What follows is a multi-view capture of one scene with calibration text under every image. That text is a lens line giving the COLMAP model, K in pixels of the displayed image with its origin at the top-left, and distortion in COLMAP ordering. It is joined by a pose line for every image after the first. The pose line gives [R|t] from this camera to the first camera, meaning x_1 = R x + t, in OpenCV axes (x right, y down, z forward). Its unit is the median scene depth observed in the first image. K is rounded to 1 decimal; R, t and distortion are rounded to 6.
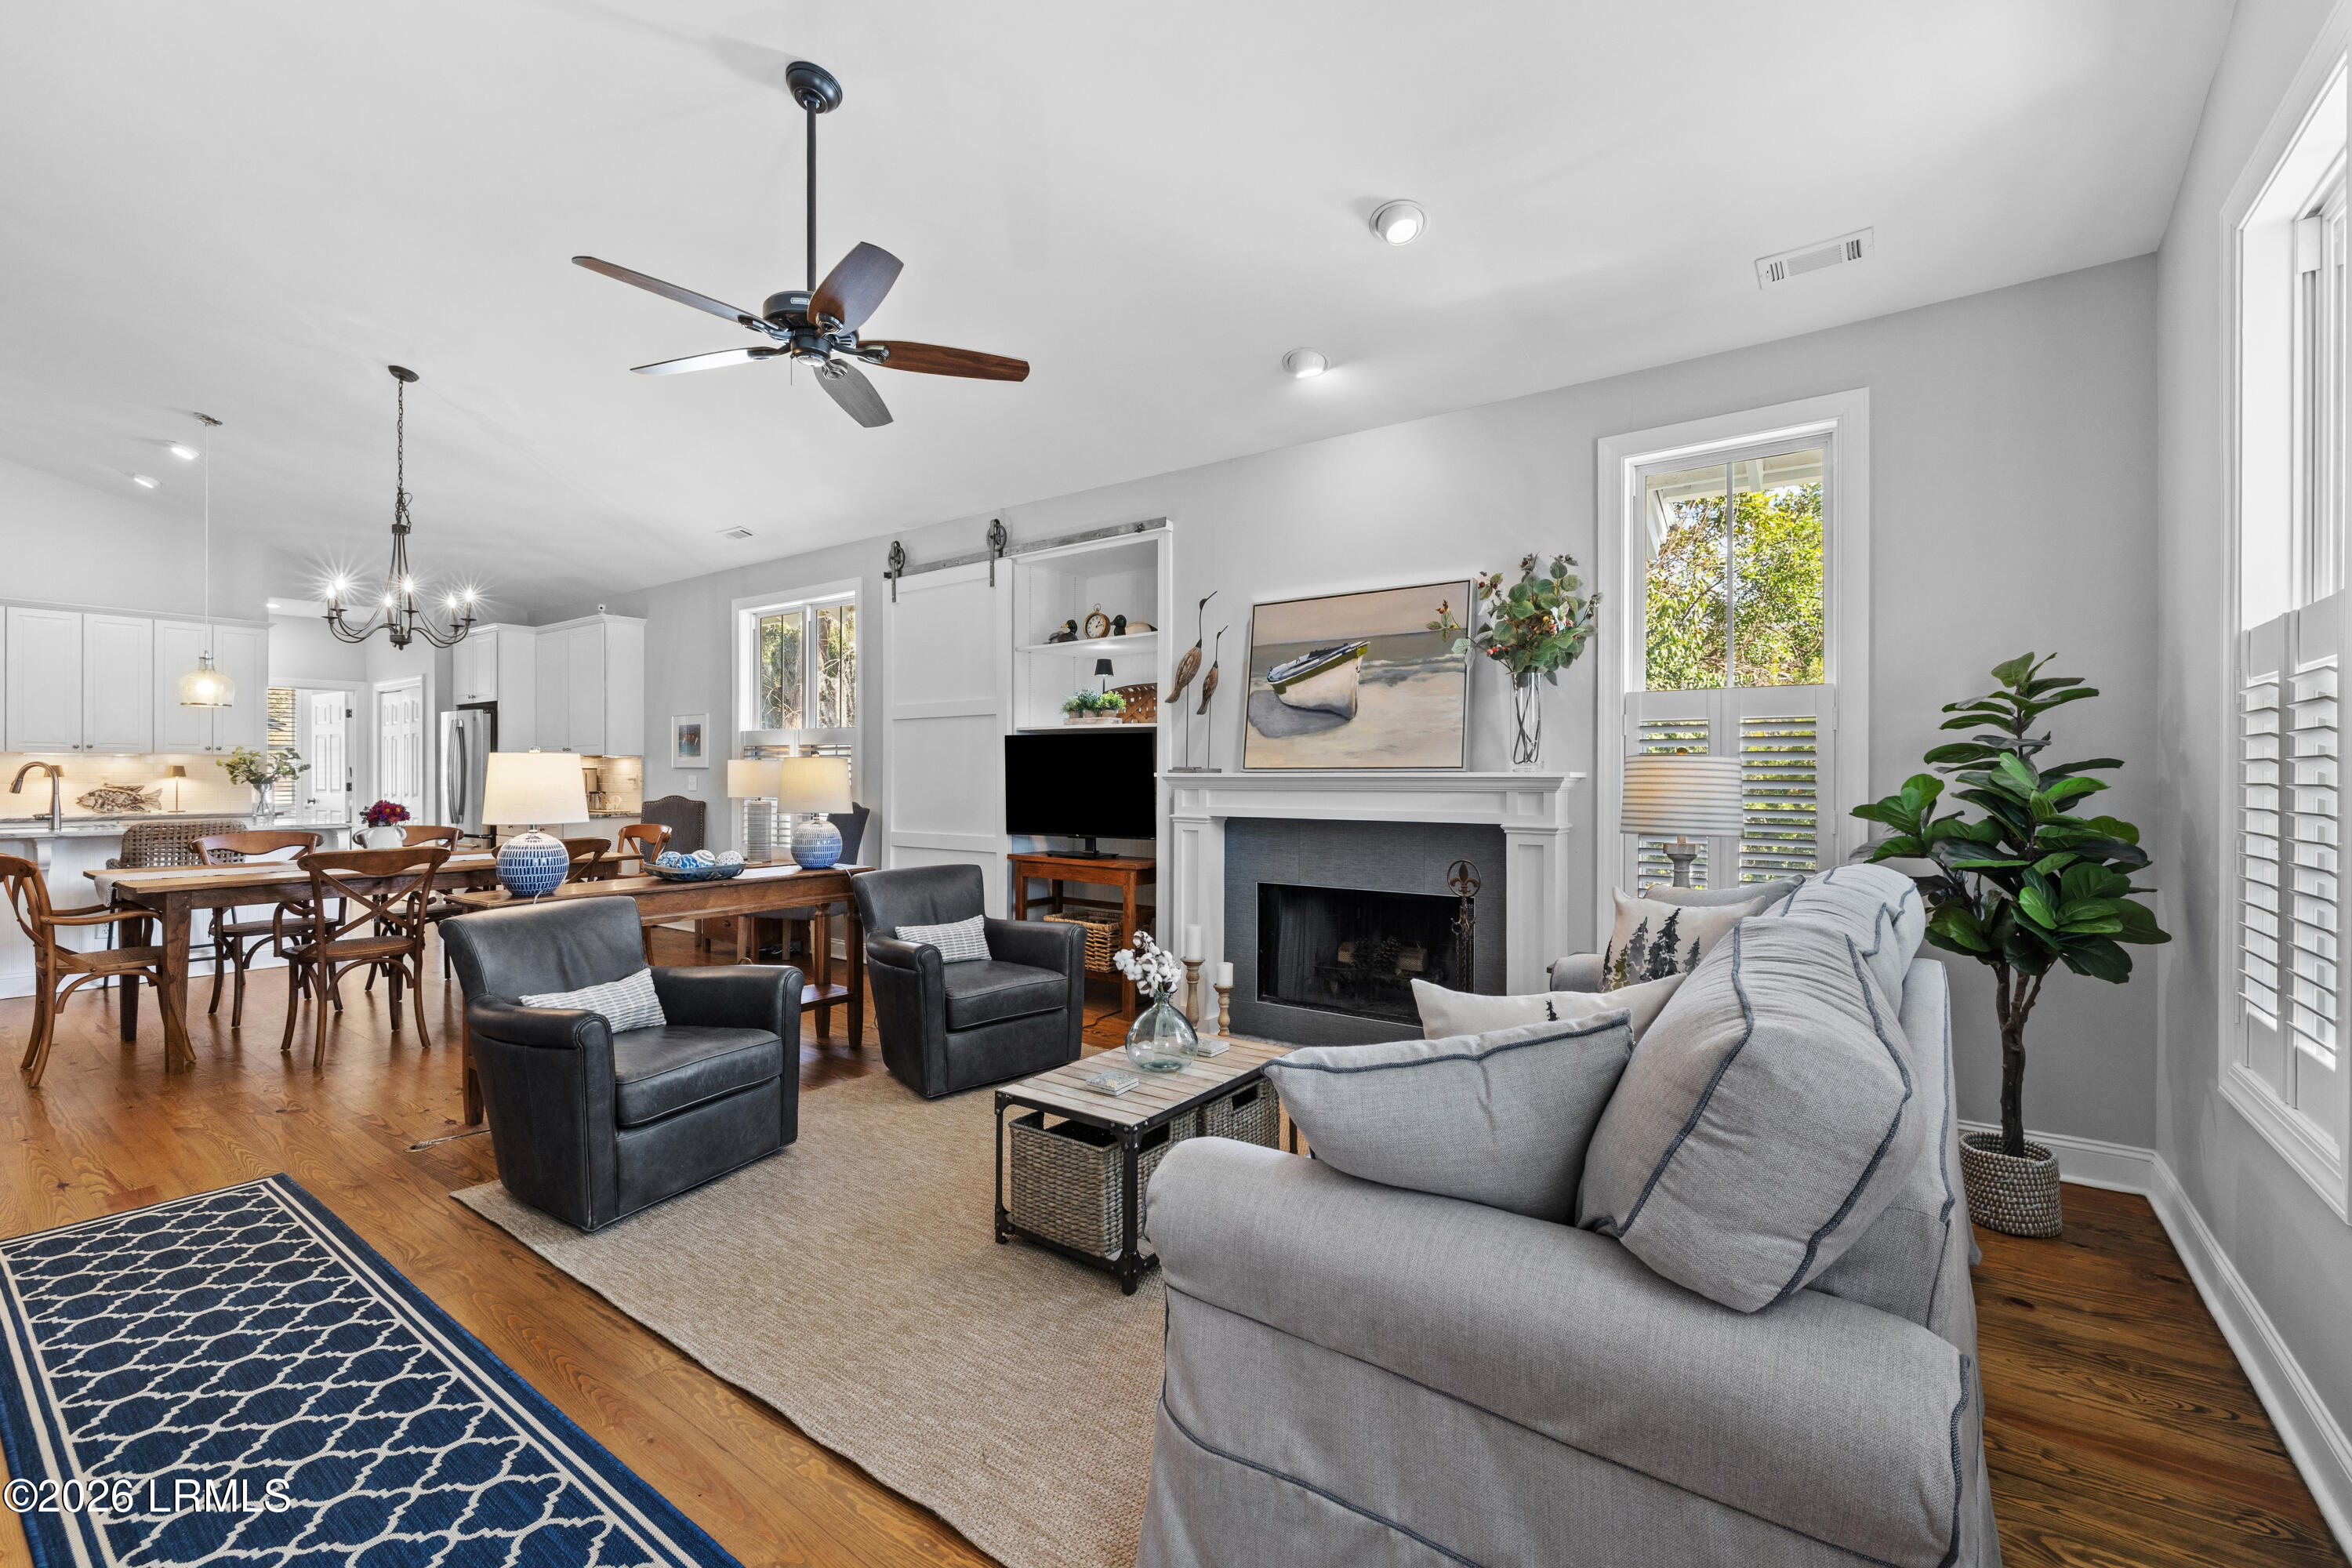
lens RADIAL K [[985.3, 0, 1176.0], [0, 985.3, 784.0], [0, 0, 1]] dist [-0.001280, 0.000017]
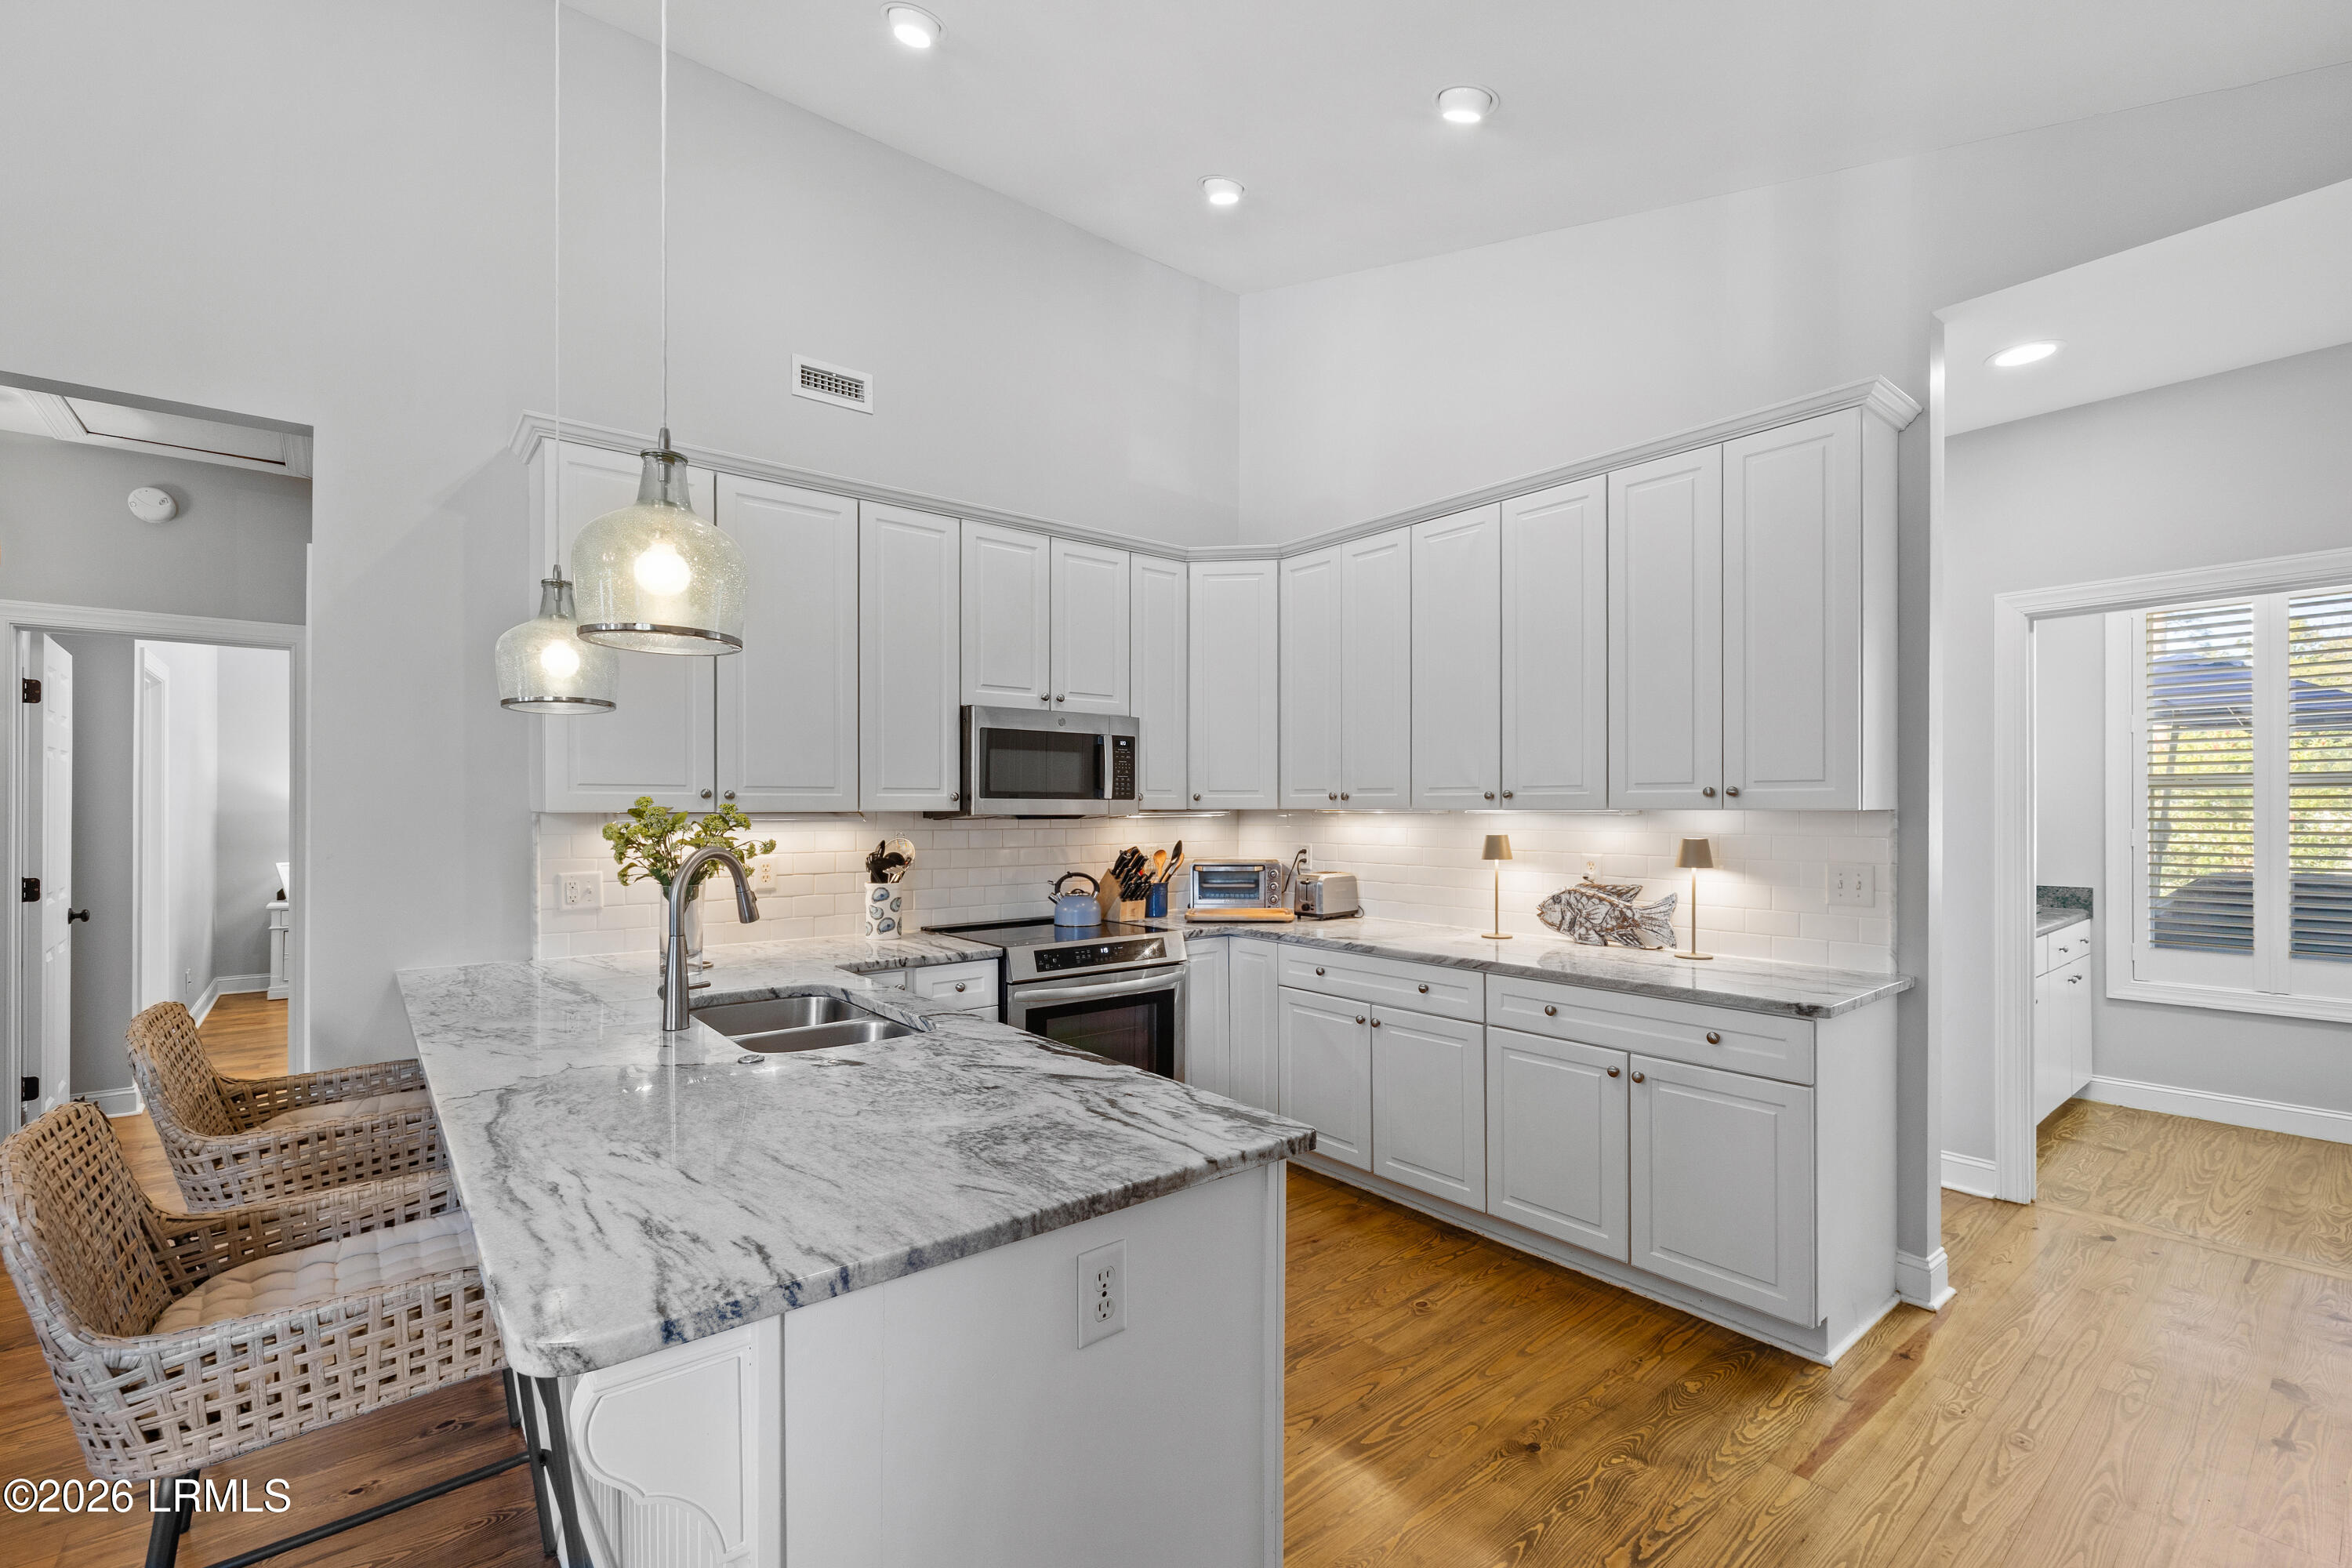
lens RADIAL K [[1009.8, 0, 1179.7], [0, 1009.8, 809.6], [0, 0, 1]] dist [-0.001447, -0.000391]
pose [[-0.252555, -0.000317, -0.967583, -1.014502], [-0.011703, 0.999928, 0.002728, -0.051095], [0.967512, 0.012013, -0.252540, 1.586589]]
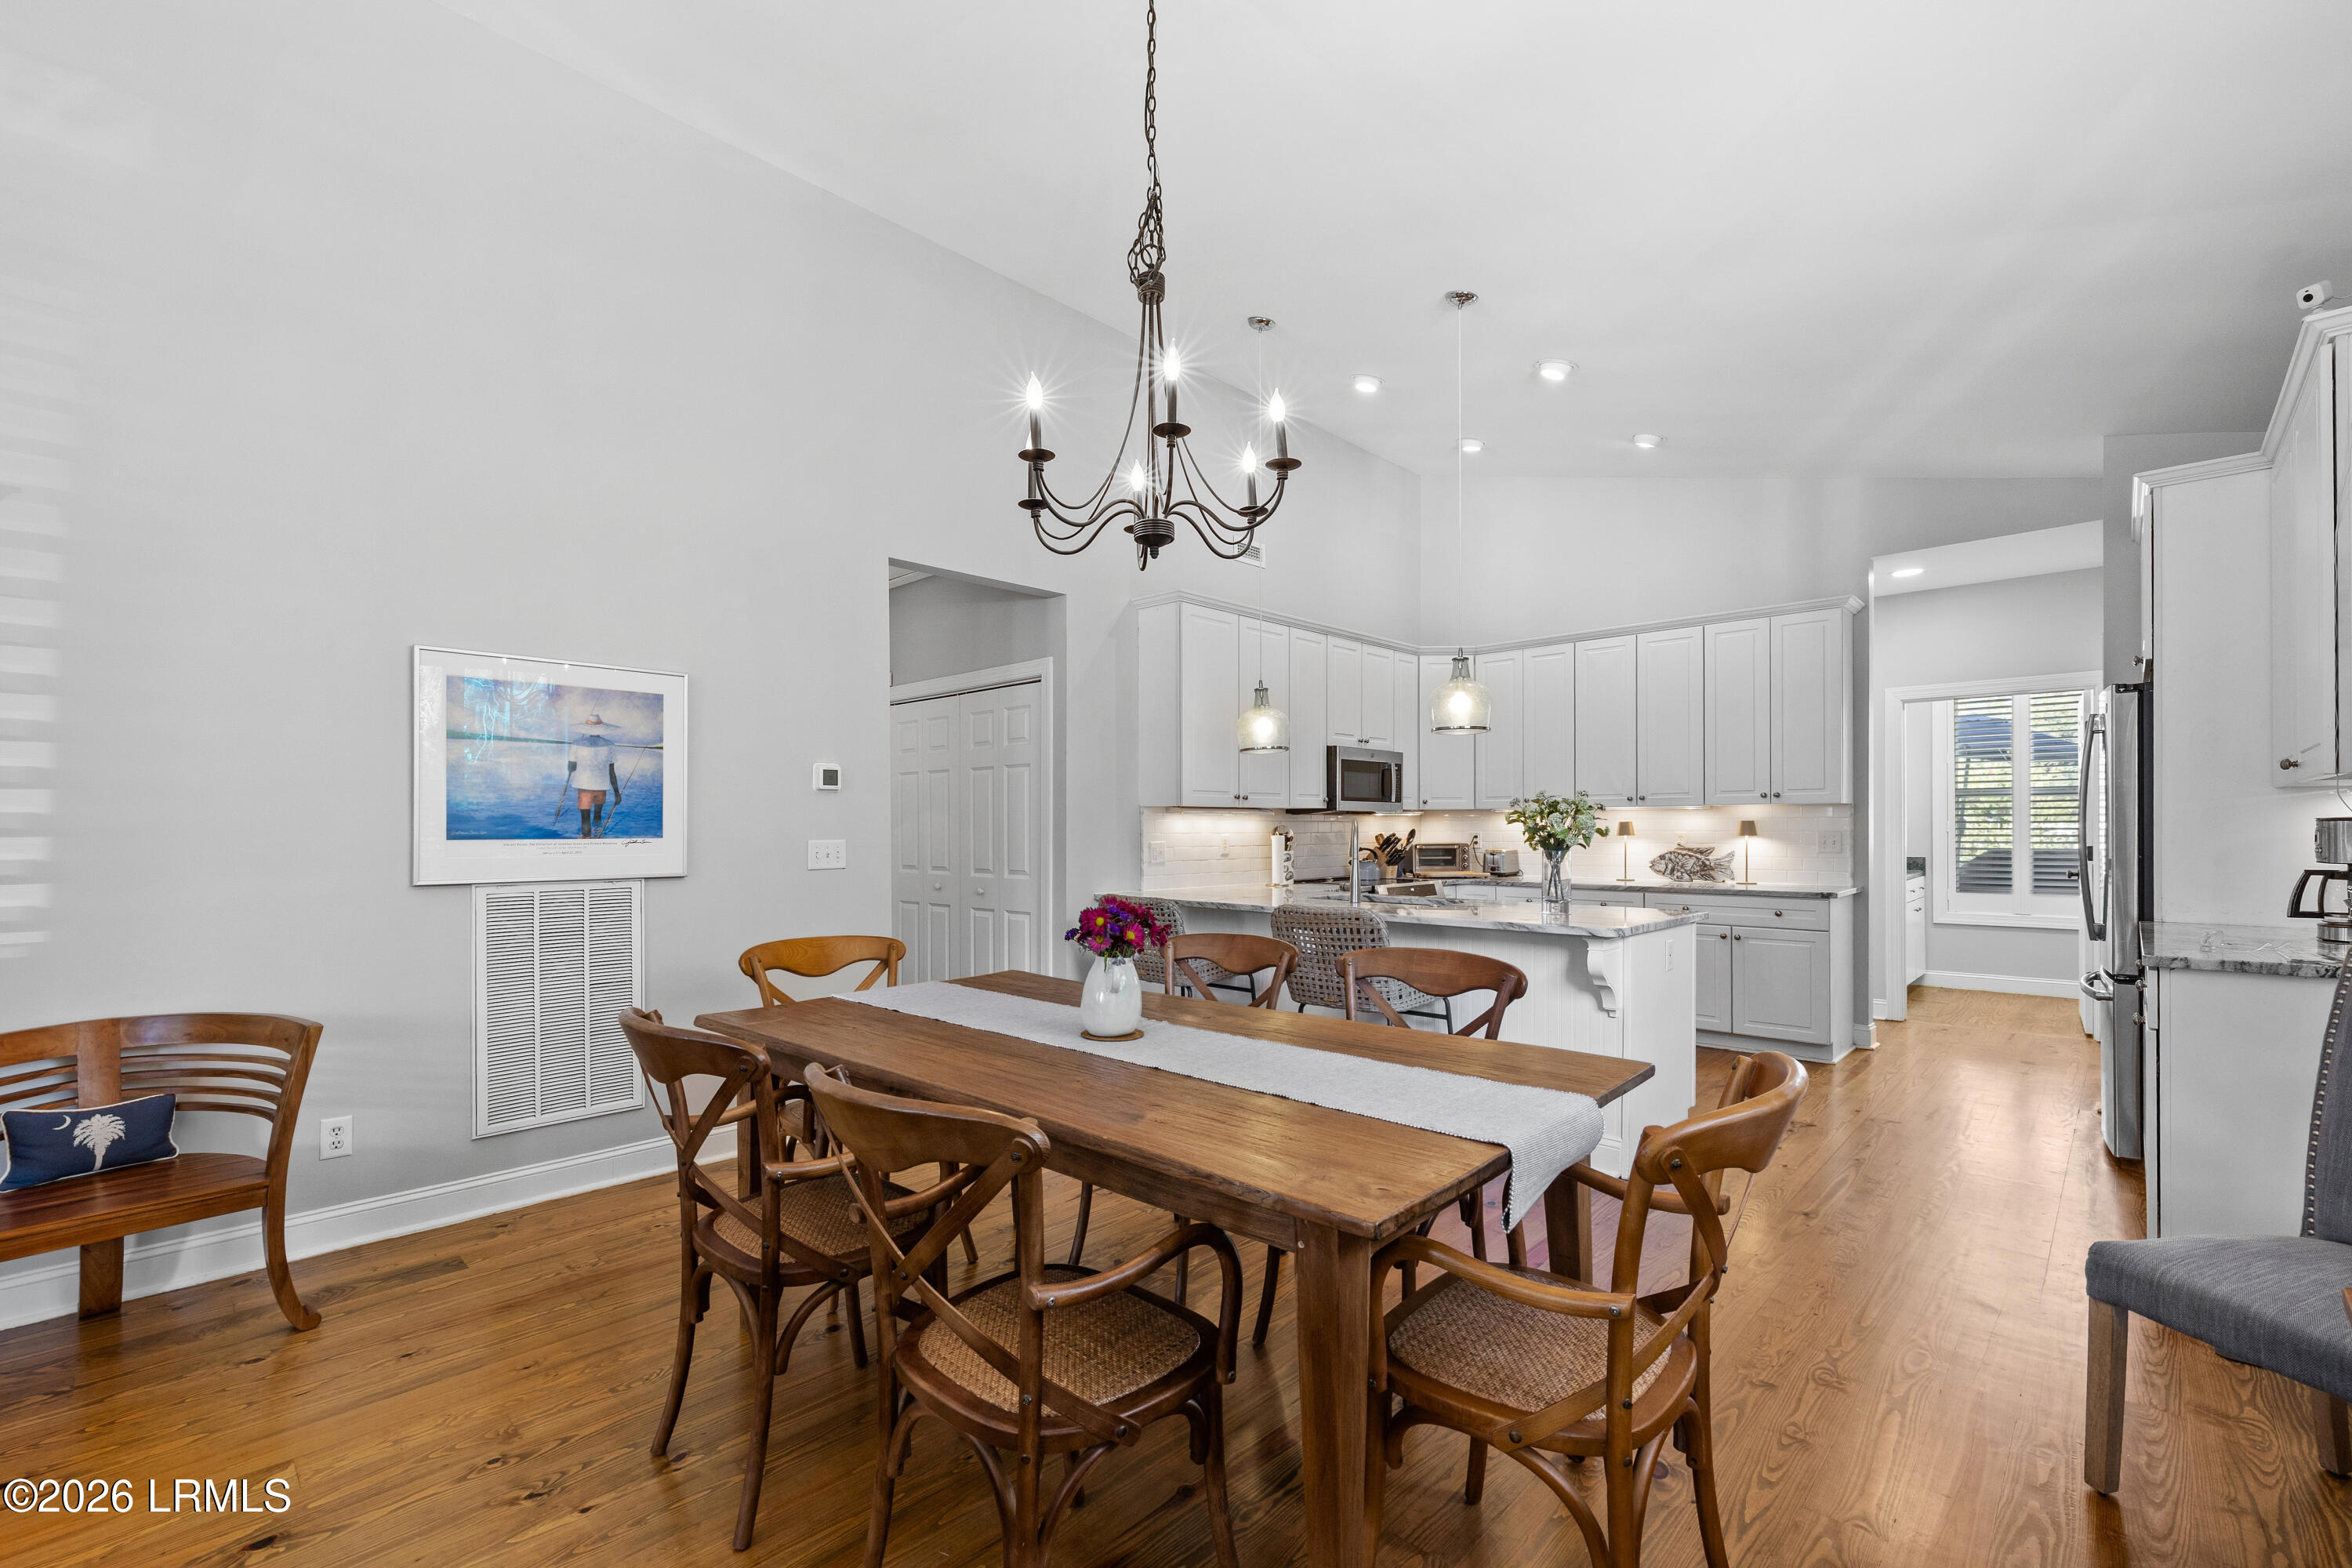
lens RADIAL K [[1019.2, 0, 1165.4], [0, 1019.2, 830.3], [0, 0, 1]] dist [-0.000601, -0.000035]
pose [[-0.129479, -0.000383, -0.991582, -0.367356], [-0.007780, 0.999970, 0.000630, -0.015452], [0.991552, 0.007796, -0.129478, 1.176392]]
